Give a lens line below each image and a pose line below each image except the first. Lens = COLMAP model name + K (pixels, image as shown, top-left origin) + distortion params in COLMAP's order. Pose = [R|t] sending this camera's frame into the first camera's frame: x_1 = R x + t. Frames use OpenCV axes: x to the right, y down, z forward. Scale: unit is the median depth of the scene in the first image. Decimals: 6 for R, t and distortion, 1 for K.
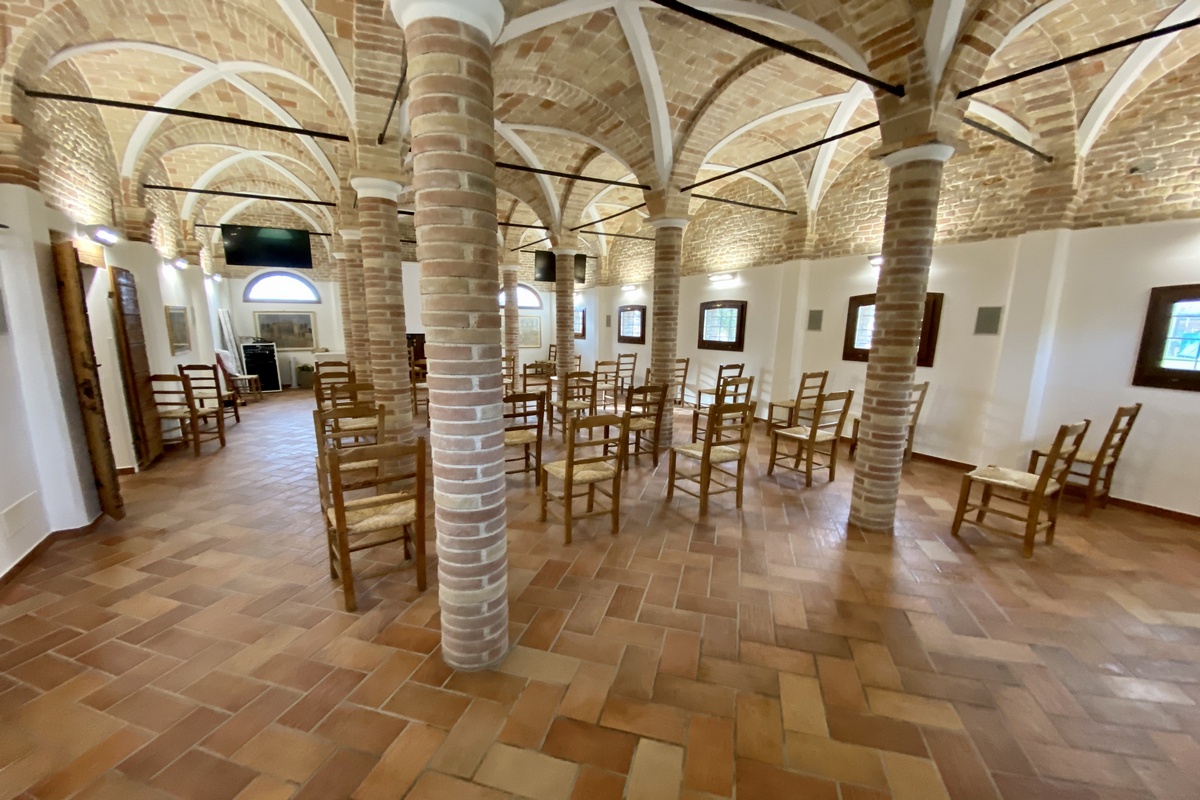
lens RADIAL K [[450.8, 0, 600.0], [0, 450.8, 413.9], [0, 0, 1]] dist [0.000314, -0.000019]
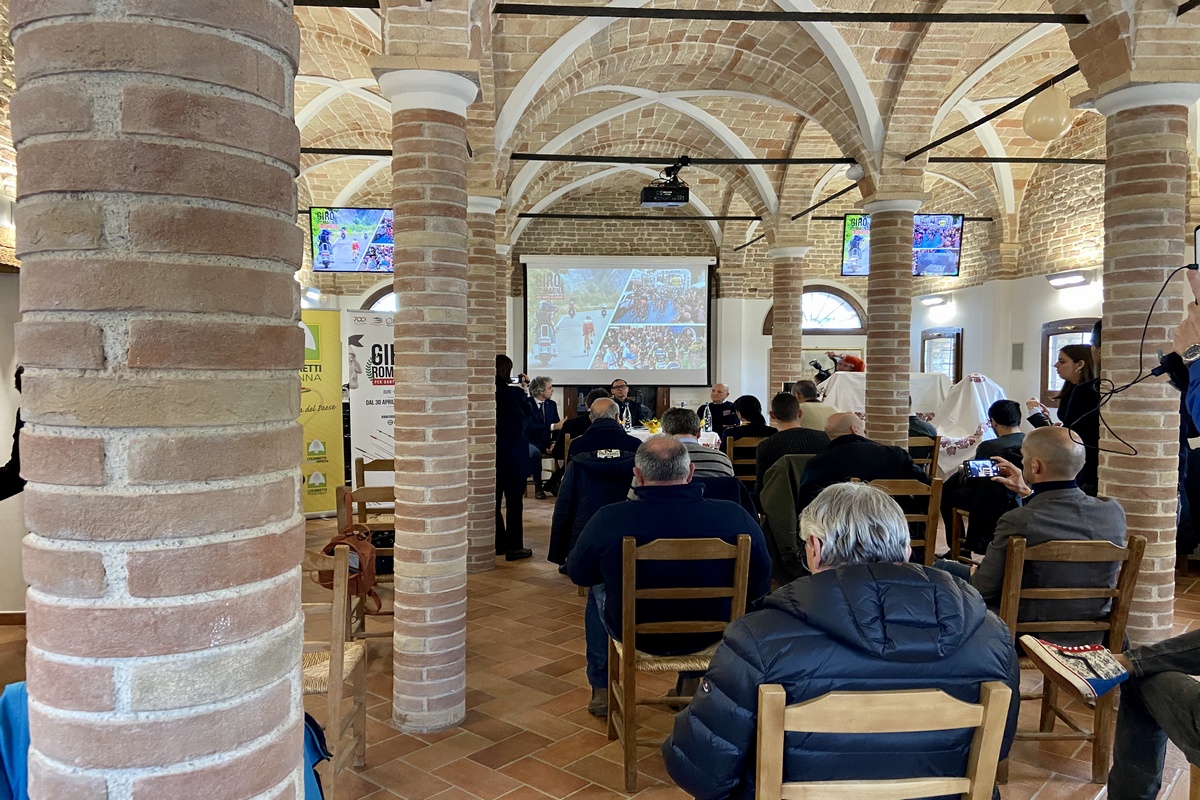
lens RADIAL K [[892.6, 0, 600.0], [0, 892.6, 400.0], [0, 0, 1]] dist [0.127526, -0.152247]
pose [[0.910609, 0.007470, -0.413201, 0.068047], [-0.072546, 0.987200, -0.142031, -0.036559], [0.406852, 0.159310, 0.899495, 0.196230]]
